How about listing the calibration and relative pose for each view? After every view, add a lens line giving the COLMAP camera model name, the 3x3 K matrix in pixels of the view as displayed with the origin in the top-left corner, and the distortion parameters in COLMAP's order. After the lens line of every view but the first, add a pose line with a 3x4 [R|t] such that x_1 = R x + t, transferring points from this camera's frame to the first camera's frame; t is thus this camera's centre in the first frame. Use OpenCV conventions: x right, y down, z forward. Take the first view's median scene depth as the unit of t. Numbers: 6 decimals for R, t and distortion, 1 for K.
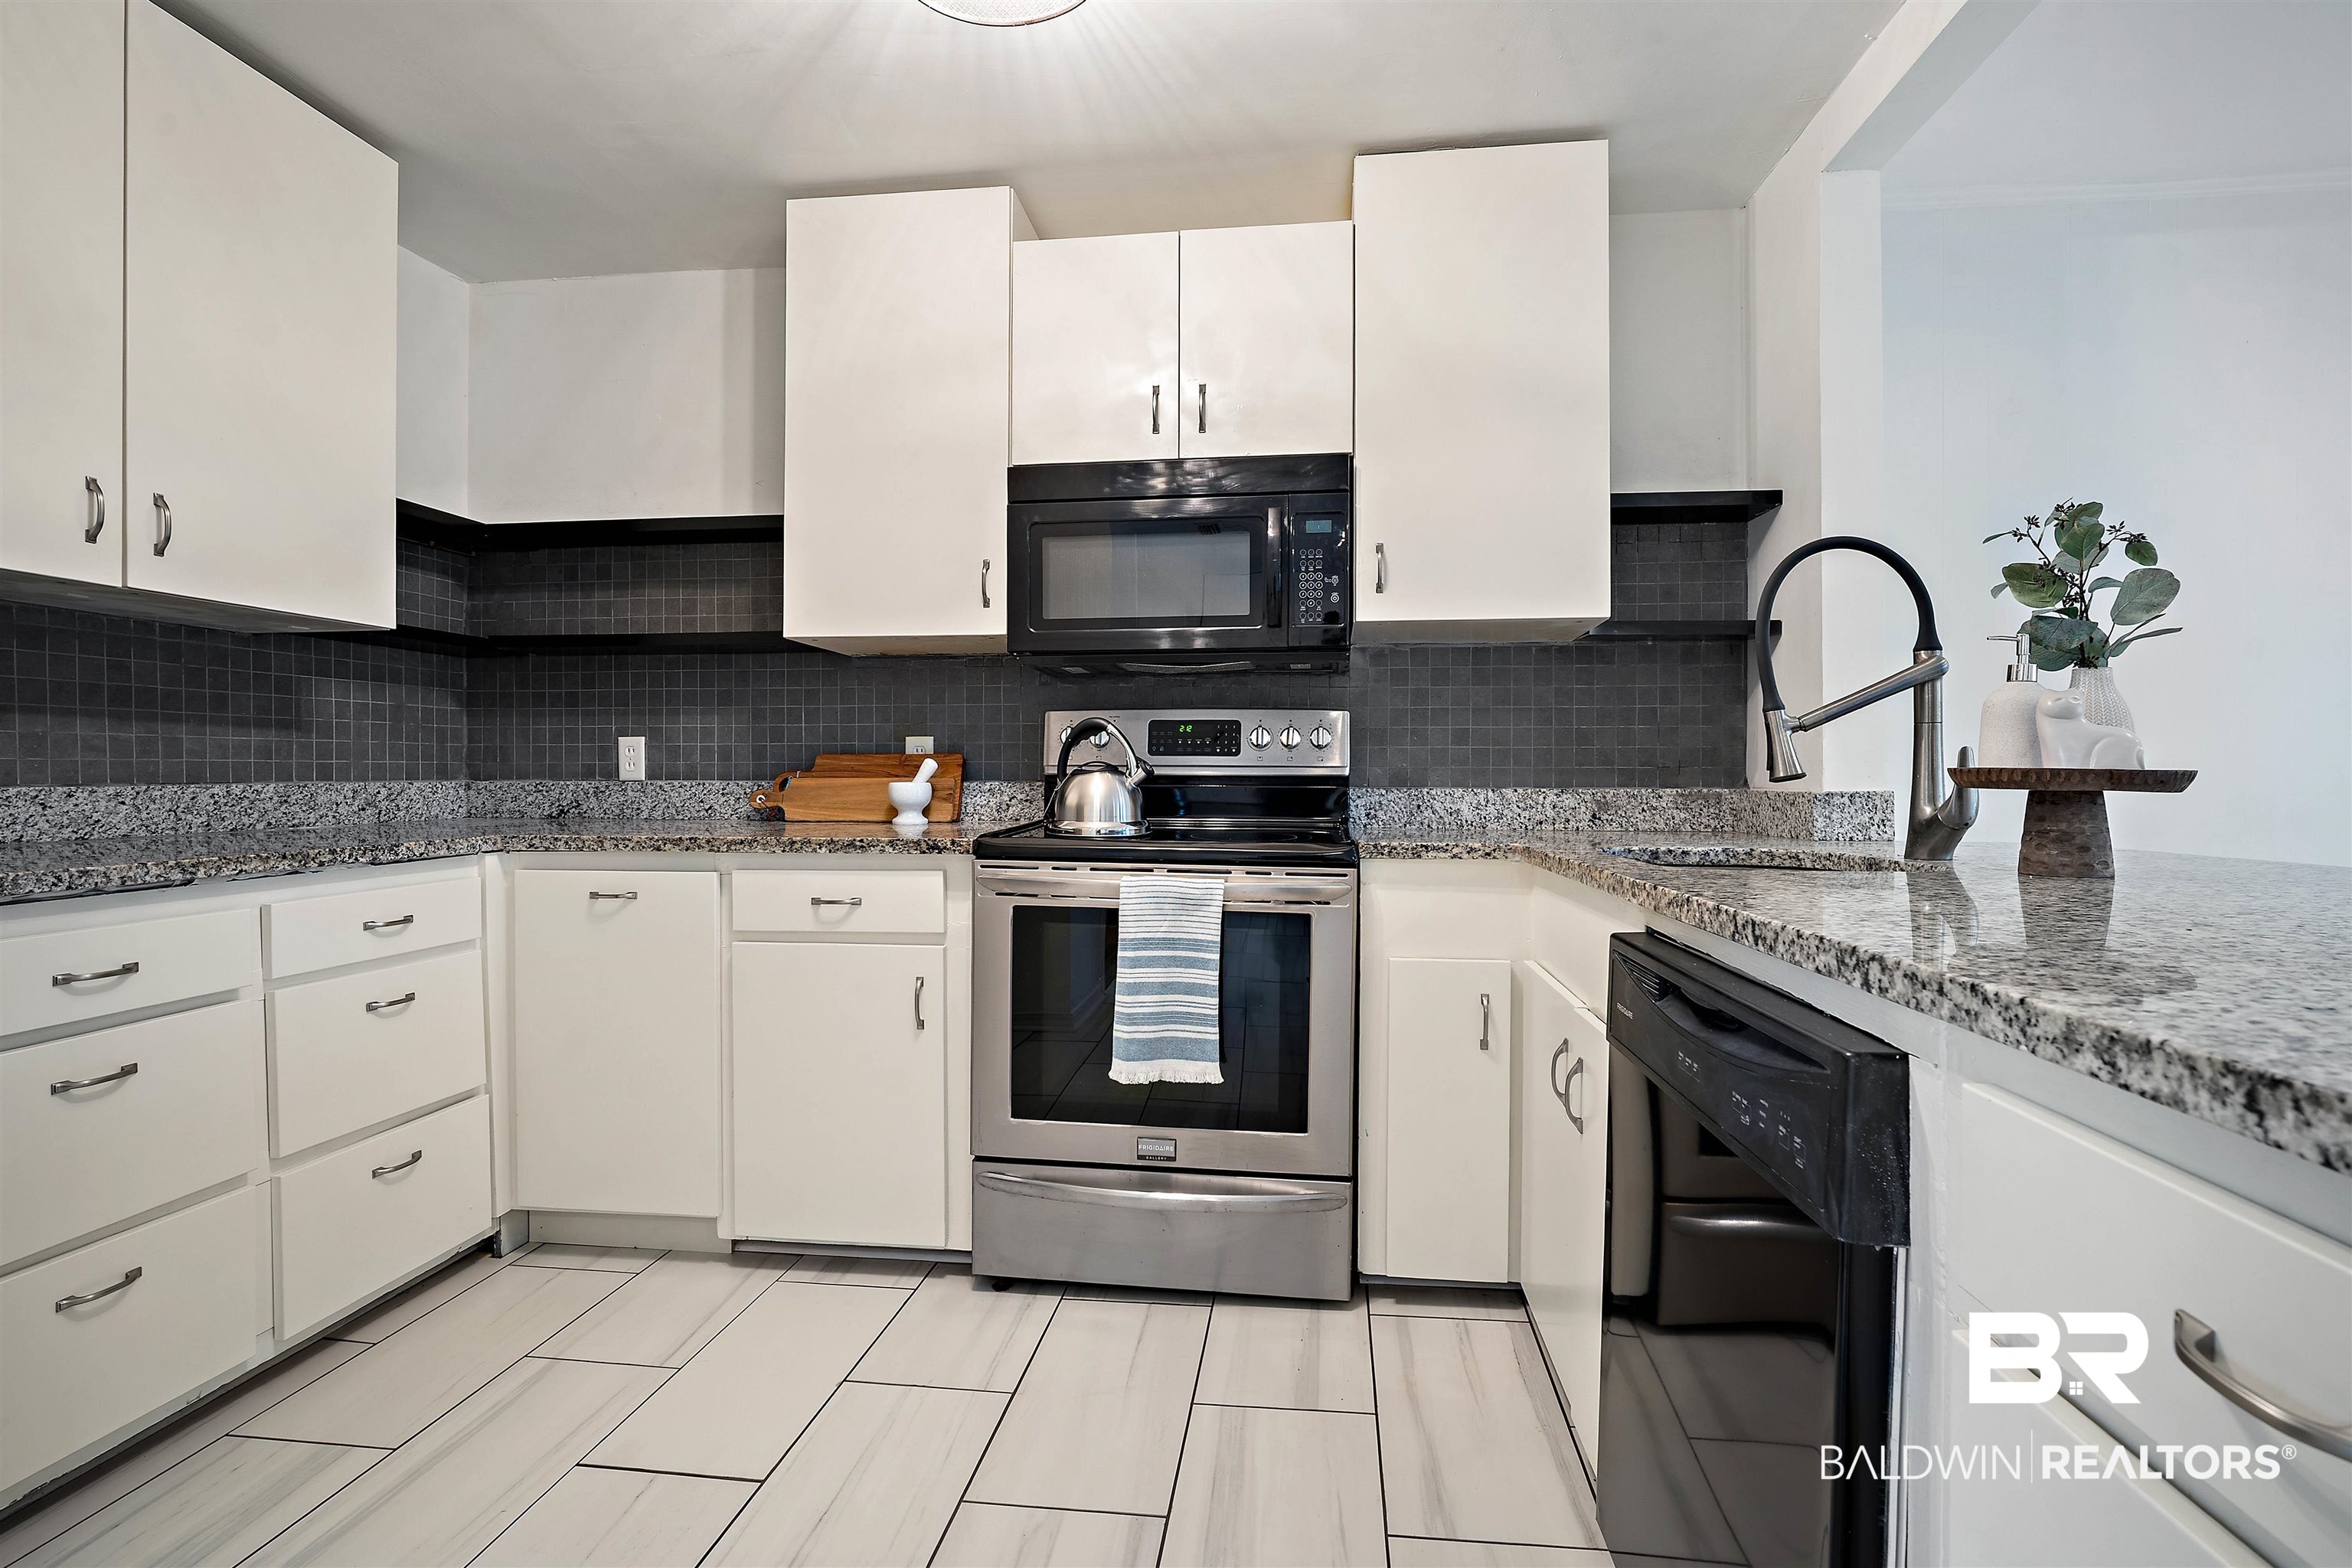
lens RADIAL K [[1086.4, 0, 1181.5], [0, 1086.4, 788.4], [0, 0, 1]] dist [0.000986, 0.000165]
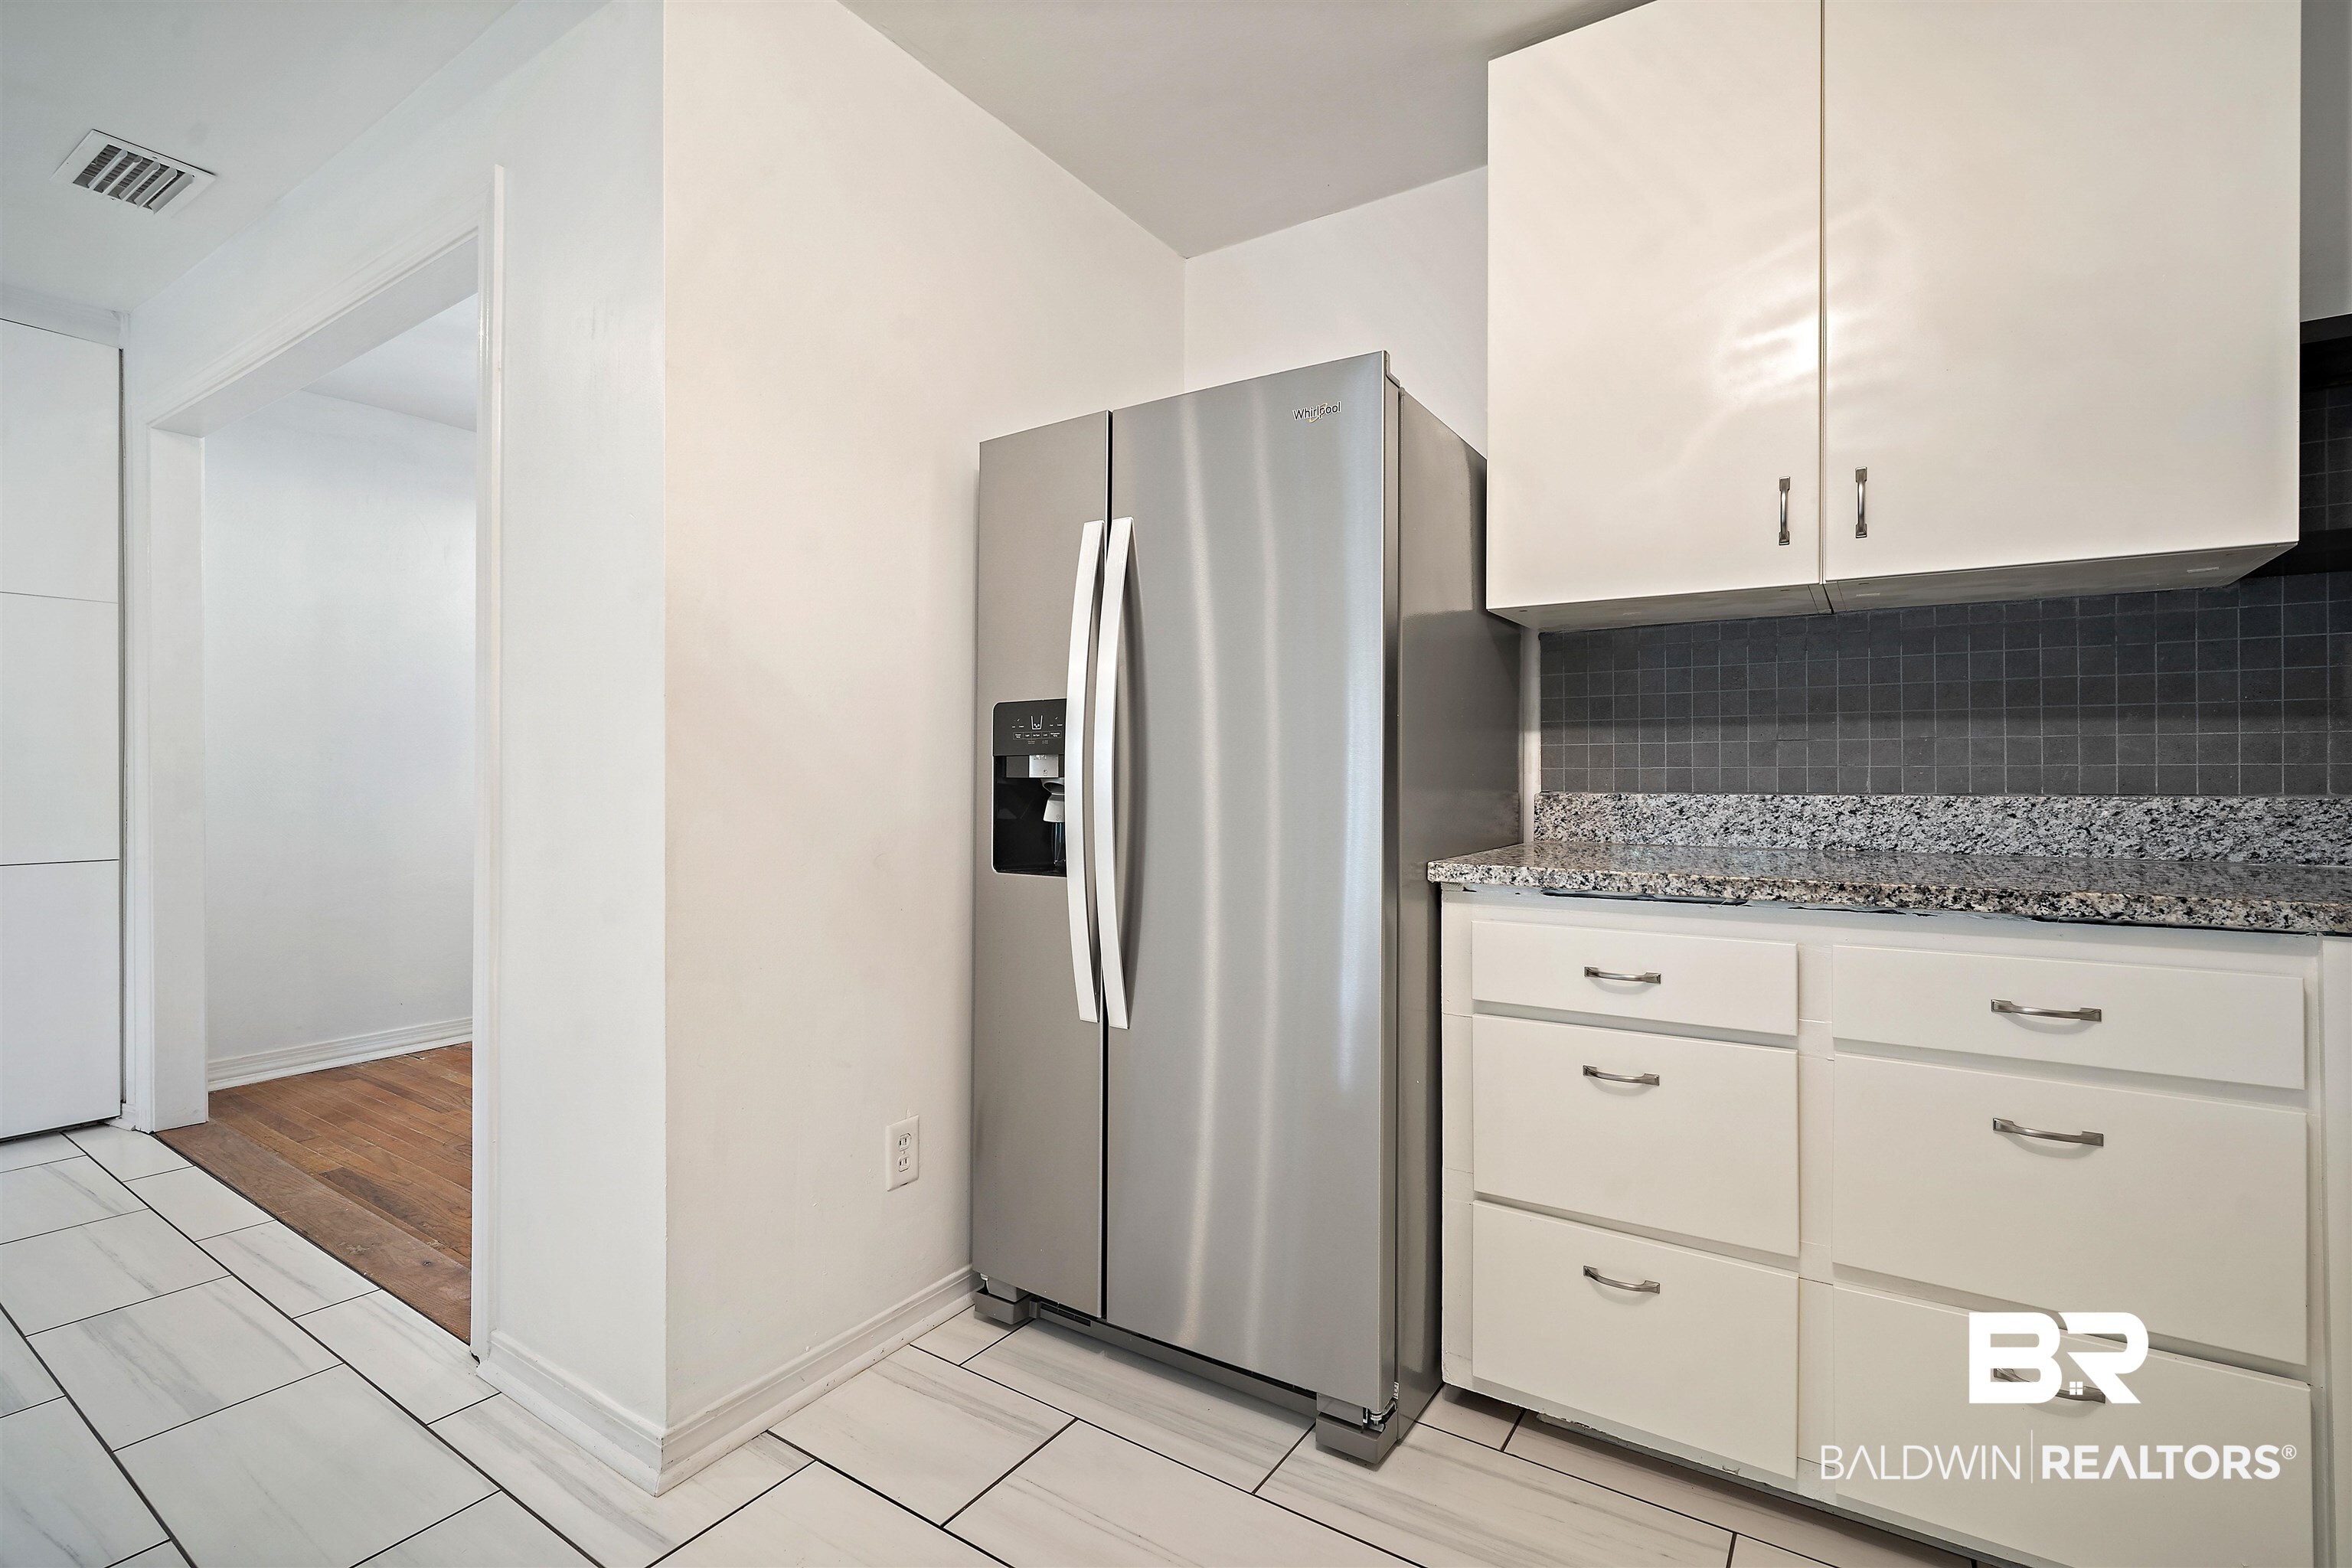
lens RADIAL K [[1031.1, 0, 1184.5], [0, 1031.1, 776.6], [0, 0, 1]] dist [-0.007023, 0.000994]
pose [[-0.433465, -0.000723, -0.901170, 0.050970], [-0.013601, 0.999891, 0.005740, -0.013750], [0.901068, 0.014745, -0.433428, 0.767600]]
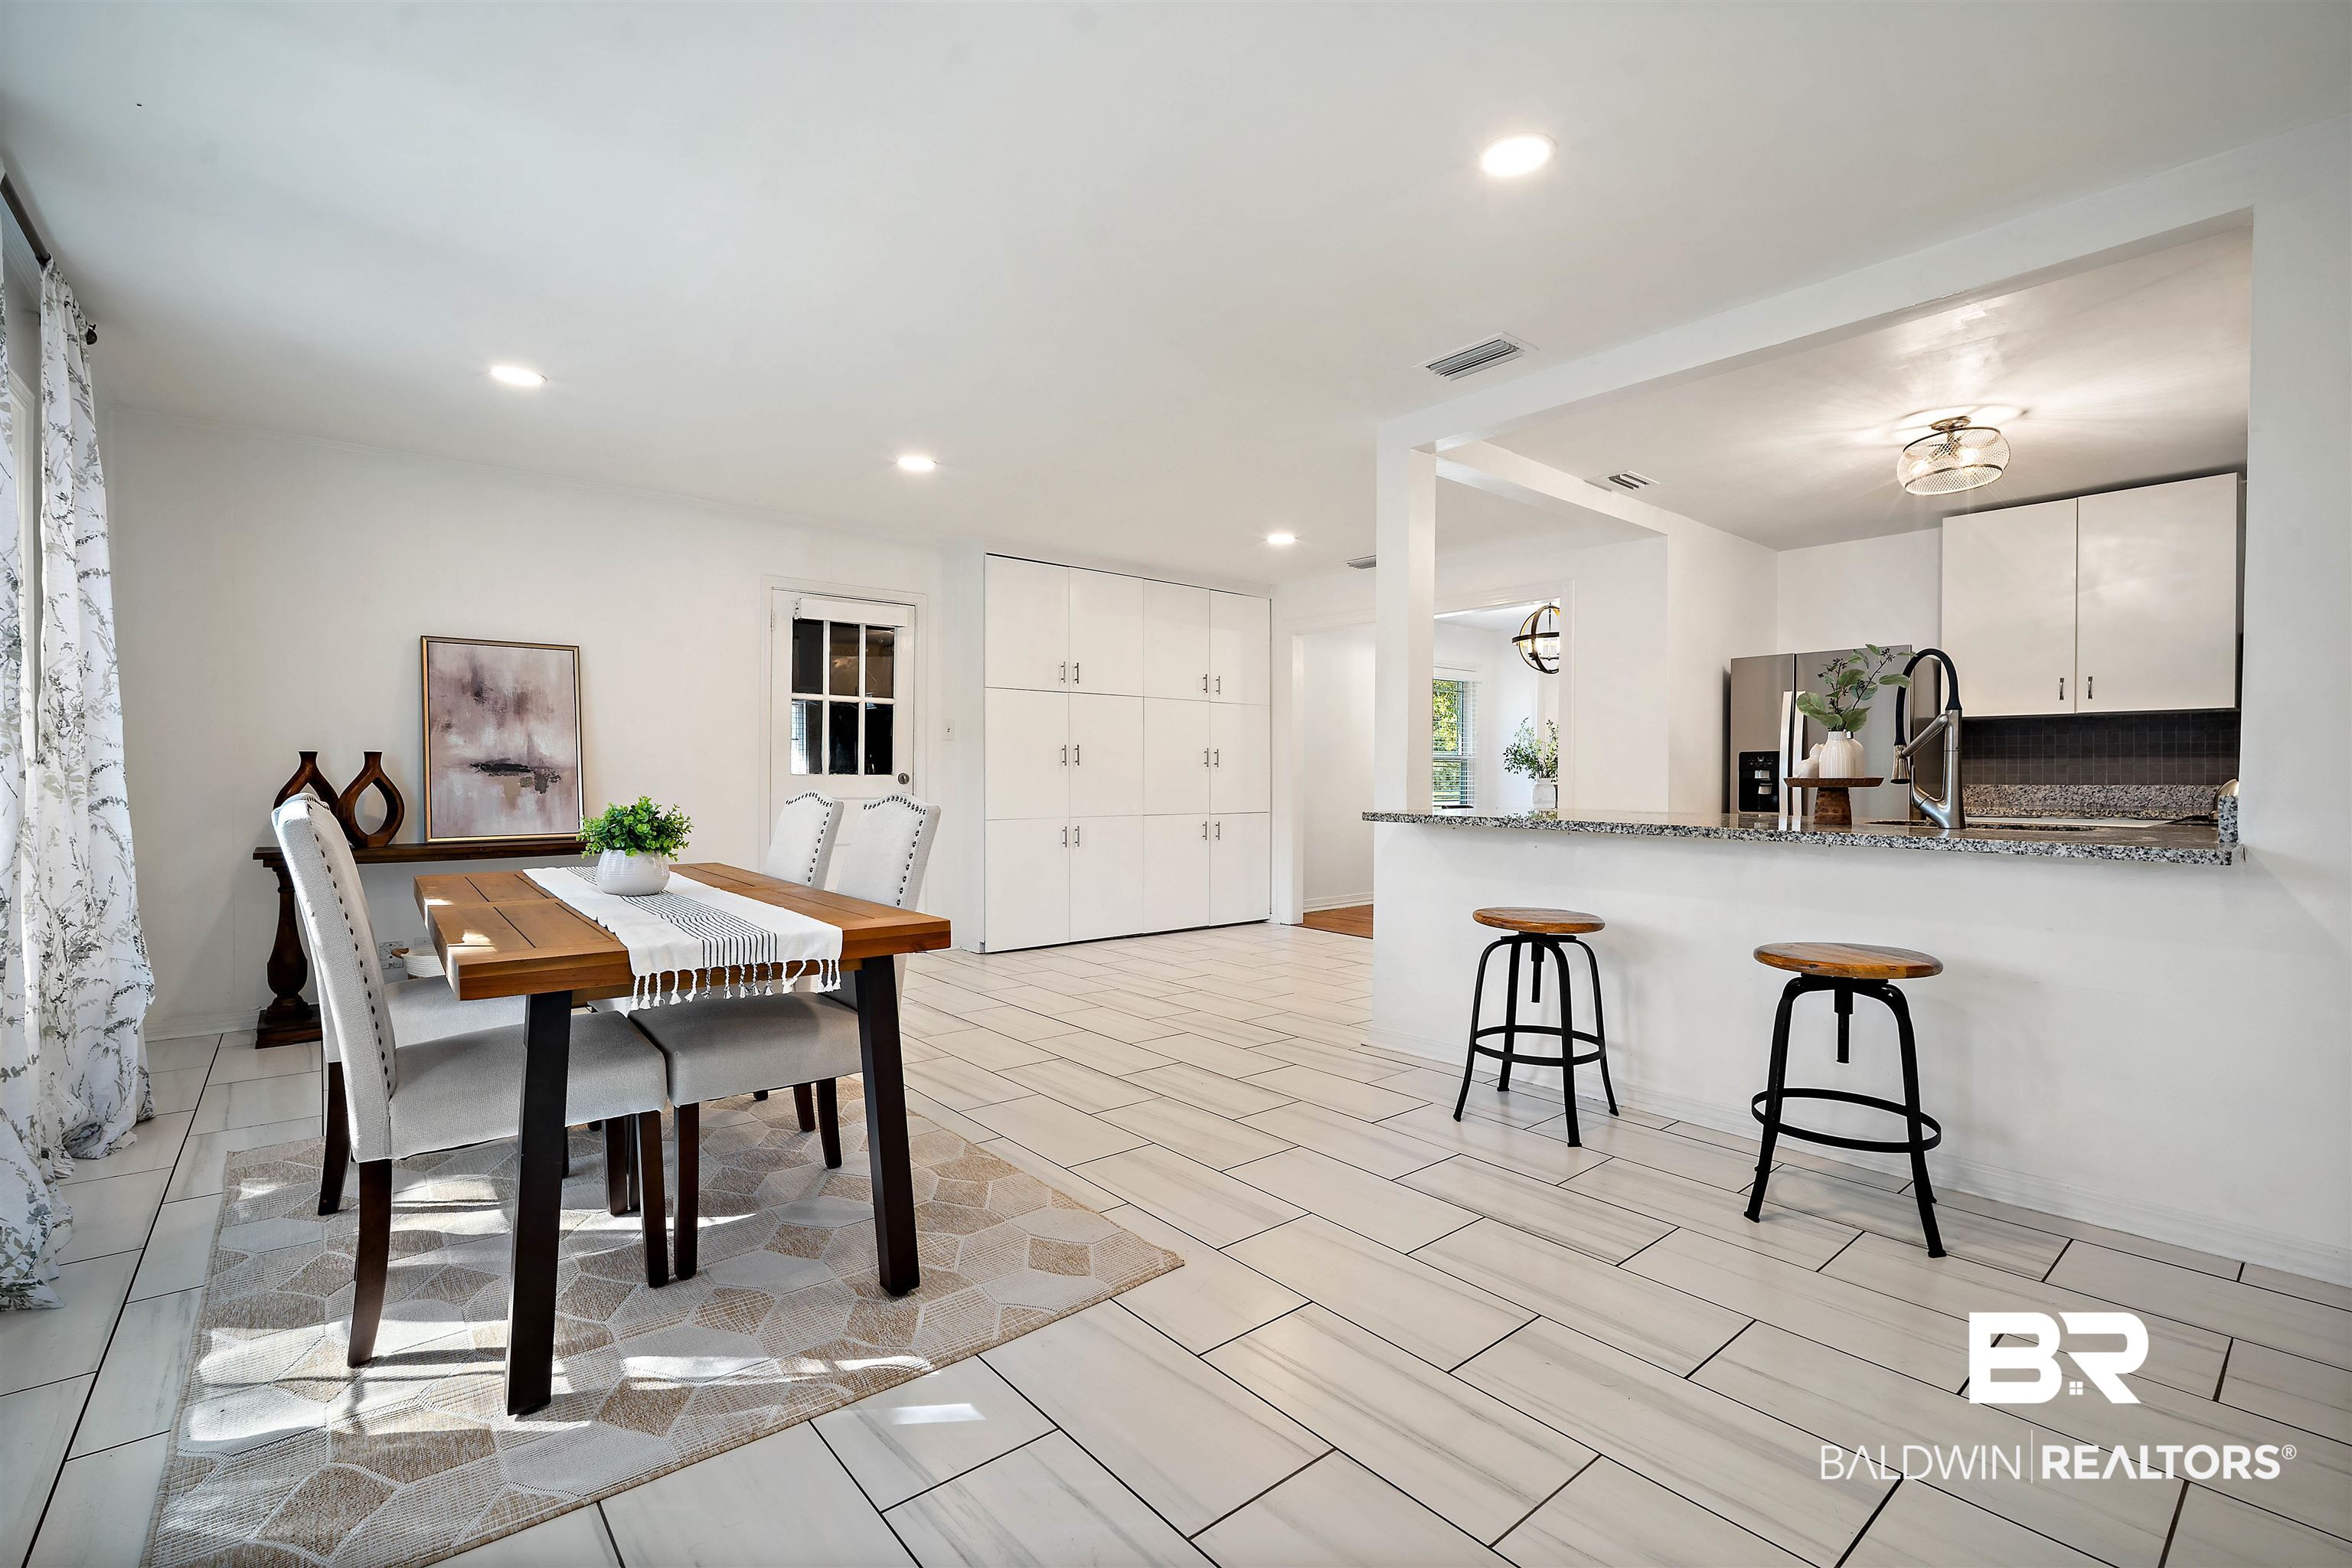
lens RADIAL K [[1031.1, 0, 1183.4], [0, 1031.1, 787.5], [0, 0, 1]] dist [-0.007023, 0.000994]
pose [[-0.667025, 0.004128, -0.745024, 2.174266], [-0.012227, 0.999789, 0.016486, -0.008075], [0.744935, 0.020106, -0.666834, 0.907671]]
